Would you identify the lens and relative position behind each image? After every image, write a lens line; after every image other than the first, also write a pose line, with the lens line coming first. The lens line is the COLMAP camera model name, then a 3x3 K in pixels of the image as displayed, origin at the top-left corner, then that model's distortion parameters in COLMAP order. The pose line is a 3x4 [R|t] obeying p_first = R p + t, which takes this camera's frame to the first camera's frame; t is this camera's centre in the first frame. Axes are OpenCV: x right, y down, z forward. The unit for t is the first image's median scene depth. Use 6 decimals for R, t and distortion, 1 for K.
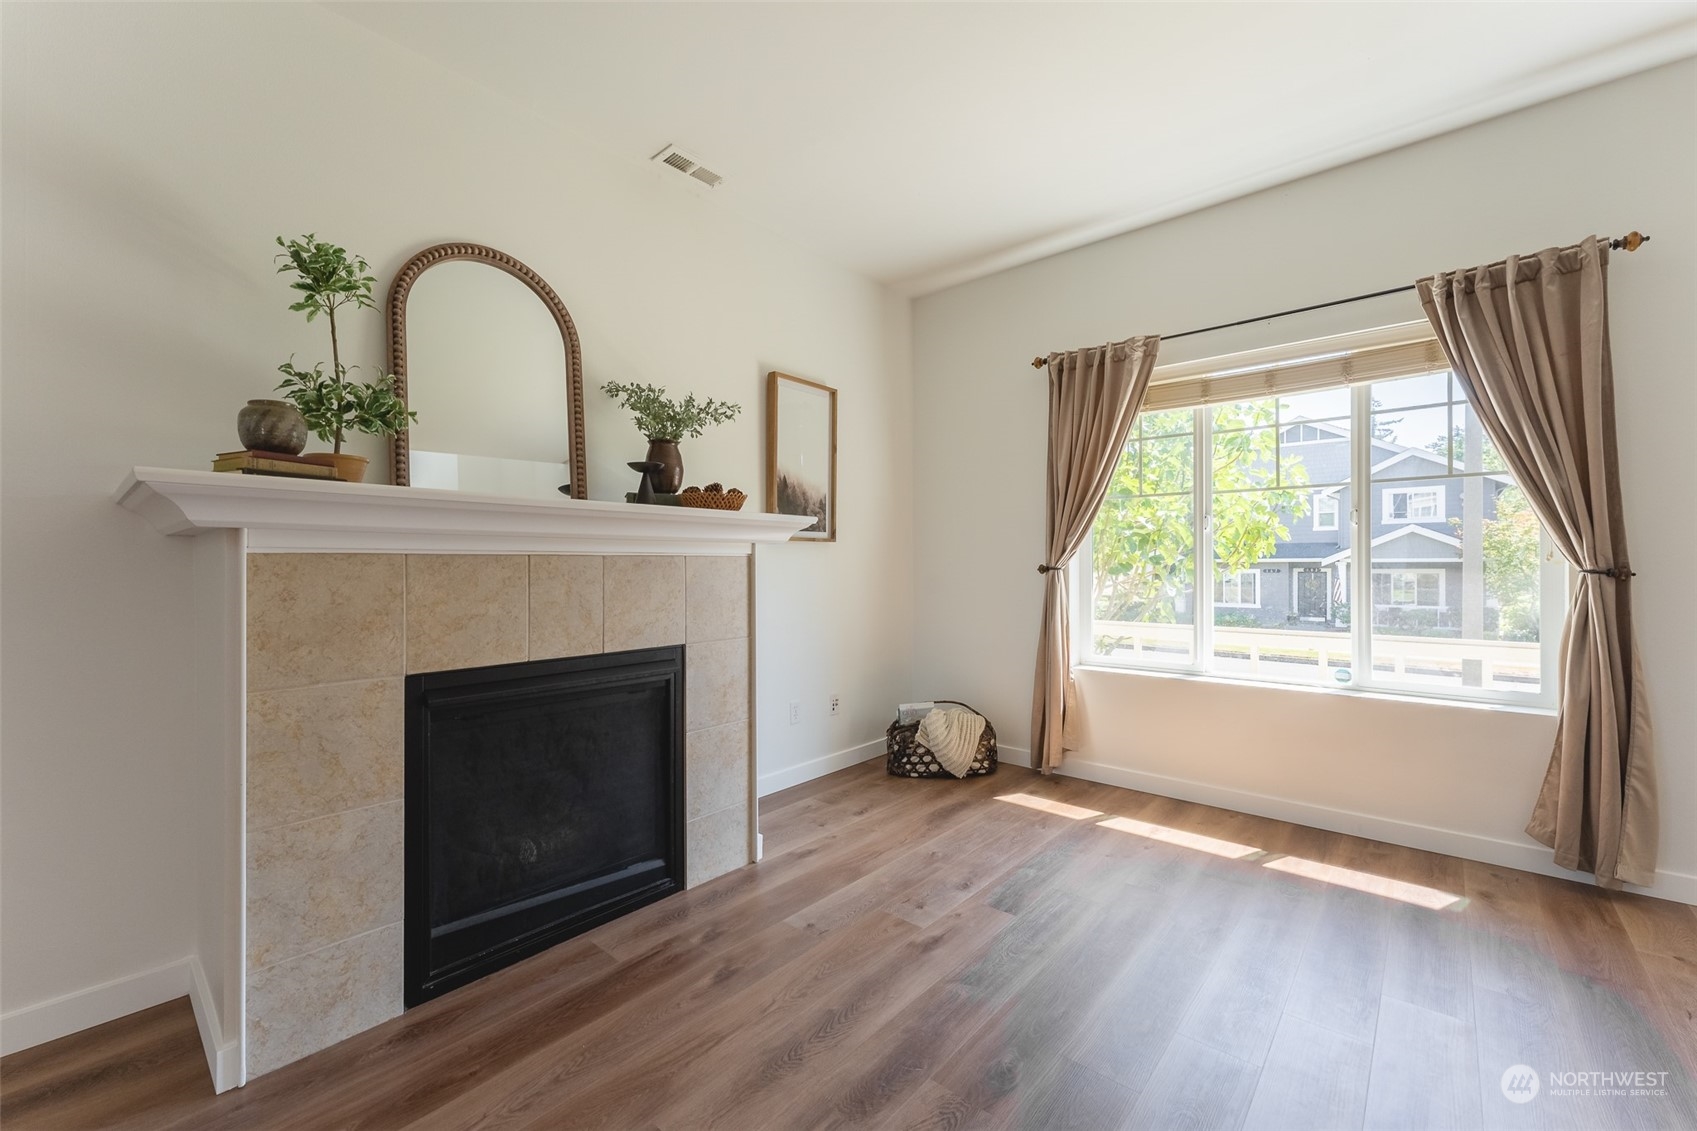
lens RADIAL K [[691.5, 0, 845.5], [0, 691.5, 566.9], [0, 0, 1]] dist [-0.001874, 0.000518]
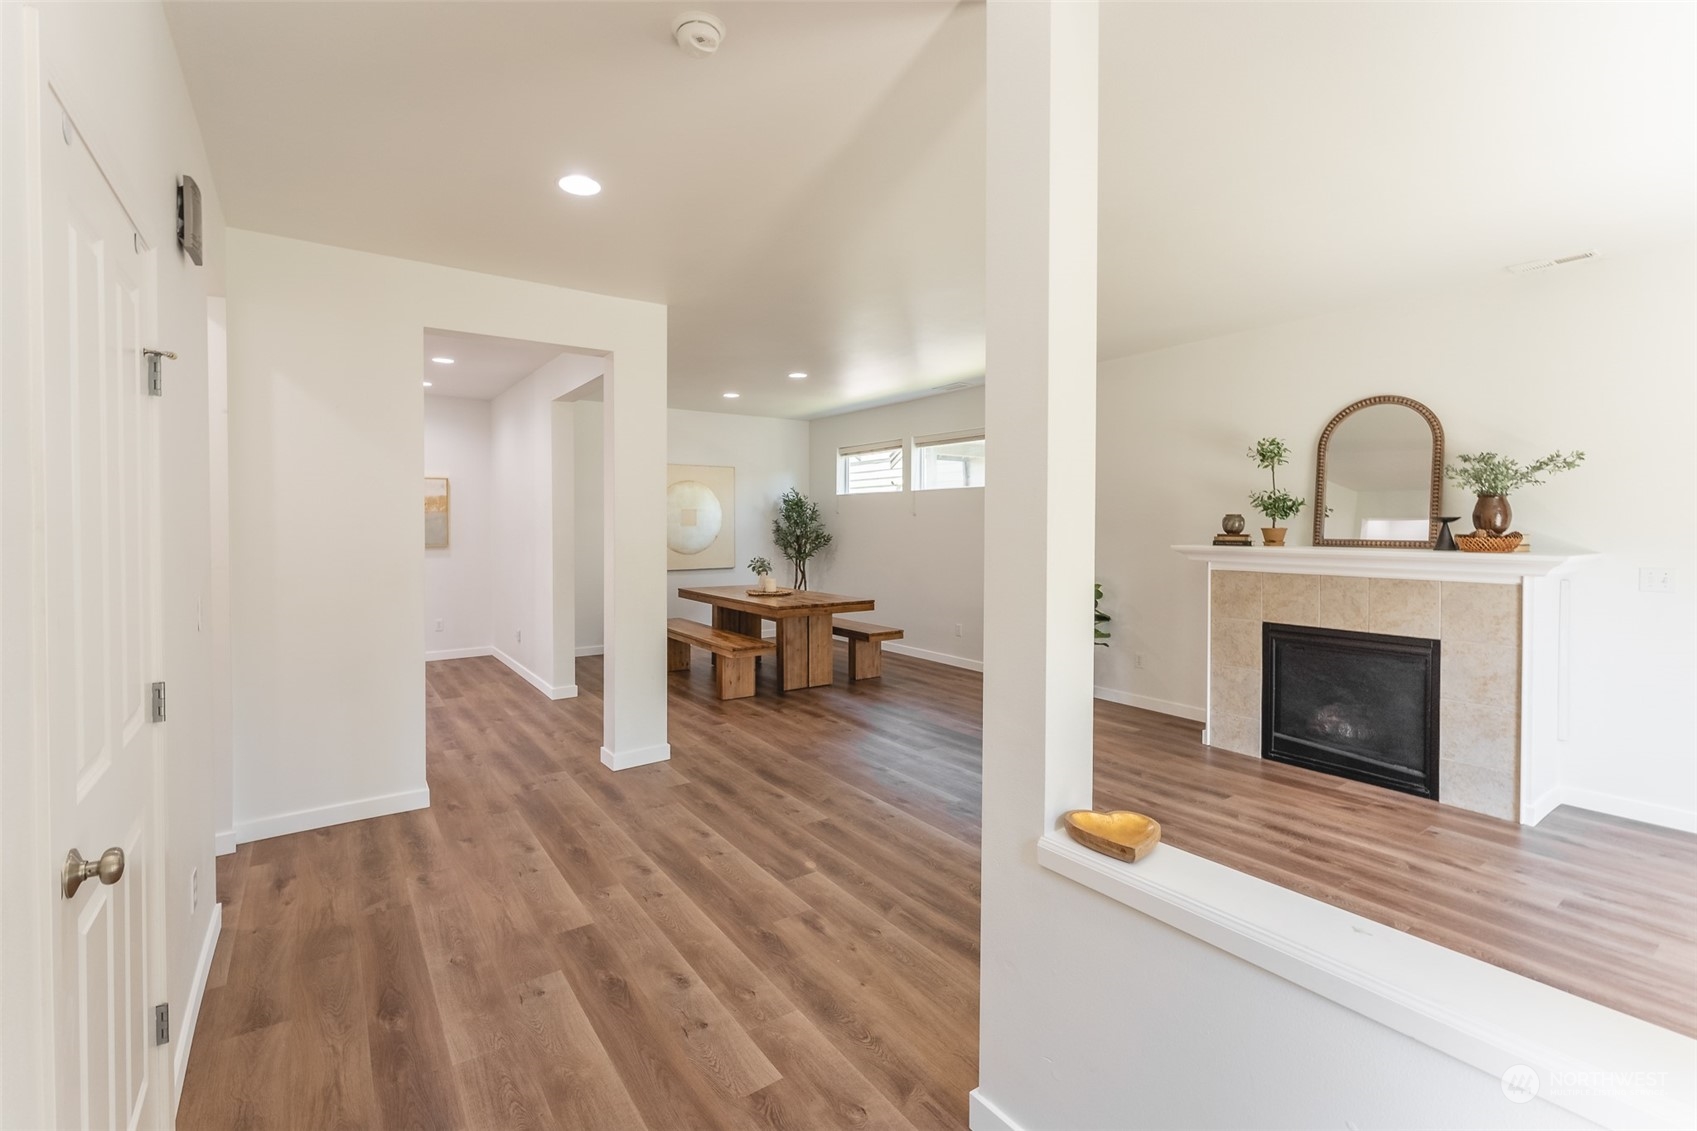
lens RADIAL K [[717.9, 0, 787.0], [0, 717.9, 529.1], [0, 0, 1]] dist [-0.007655, 0.000335]
pose [[-0.279144, 0.012004, -0.960174, 1.658292], [-0.002345, 0.999910, 0.013182, -0.146799], [0.960246, 0.005931, -0.279091, 0.062225]]
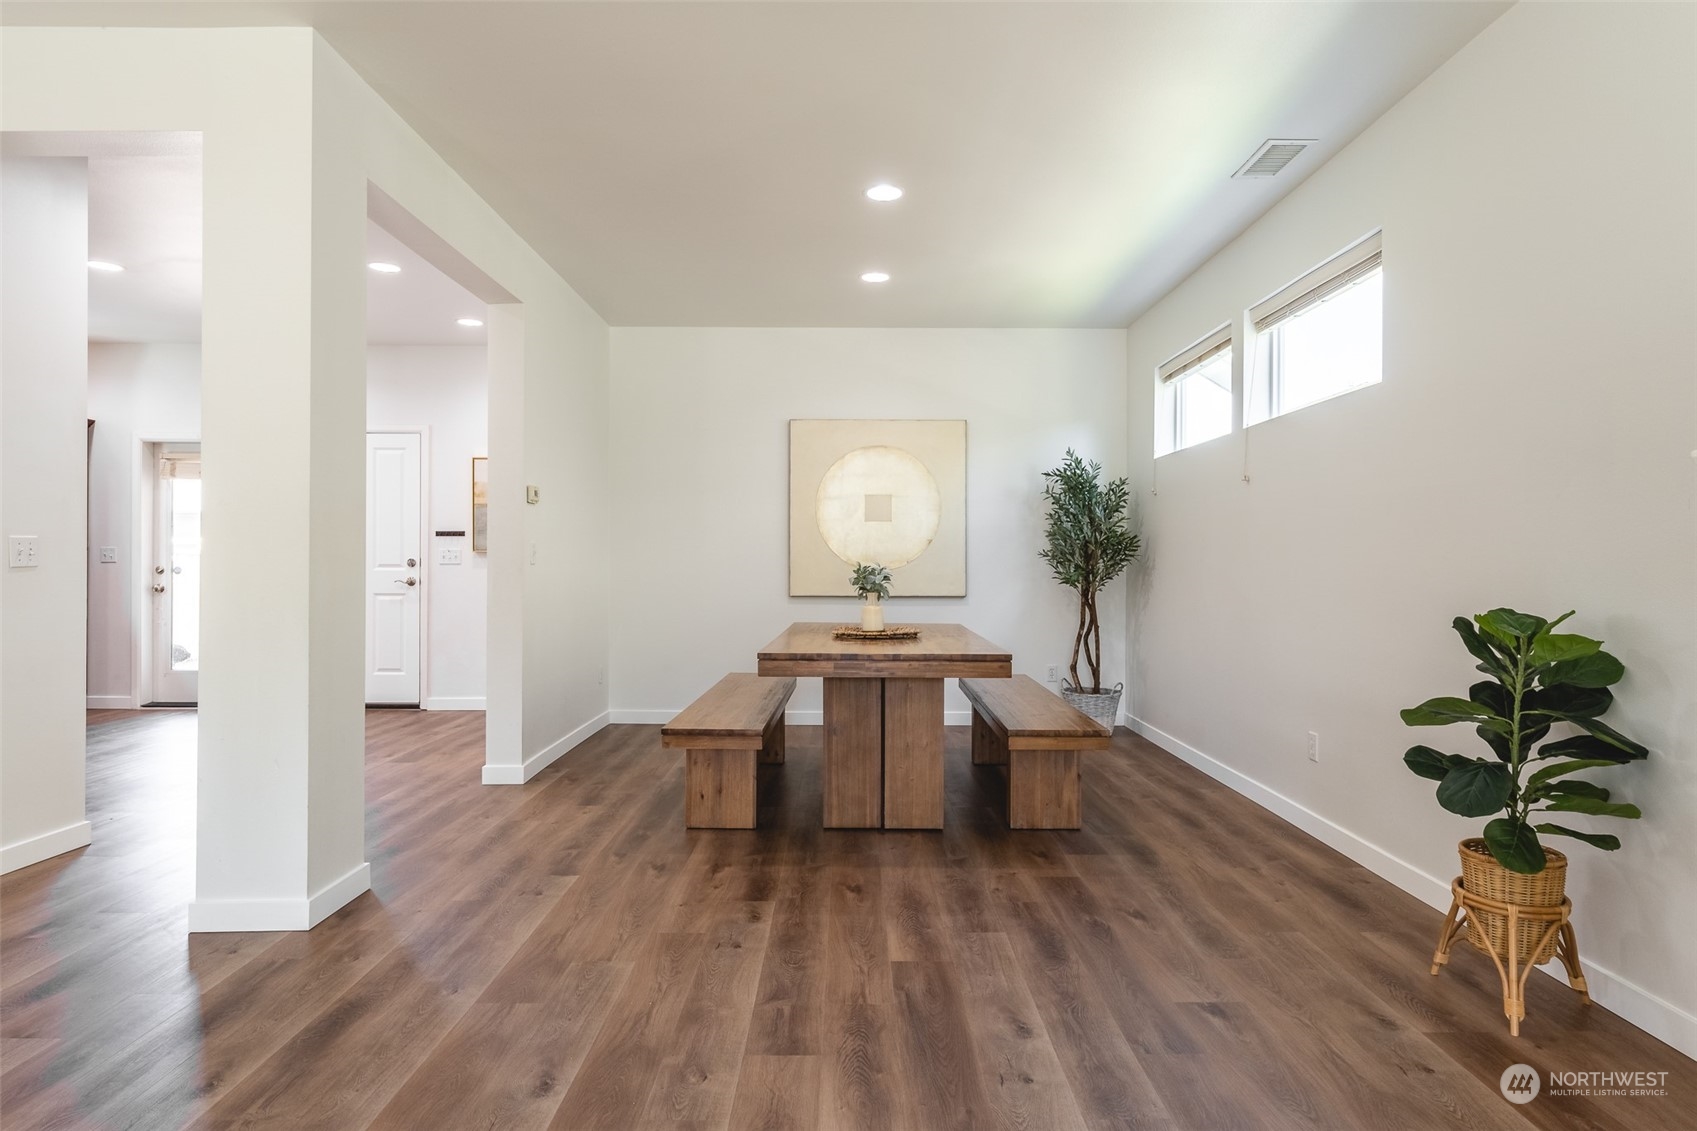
lens RADIAL K [[935.0, 0, 838.4], [0, 935.0, 565.0], [0, 0, 1]] dist [-0.005502, -0.003036]
pose [[-0.756992, 0.003081, -0.653417, 0.229218], [-0.001791, 0.999975, 0.006789, -0.006559], [0.653422, 0.006310, -0.756967, 0.613062]]
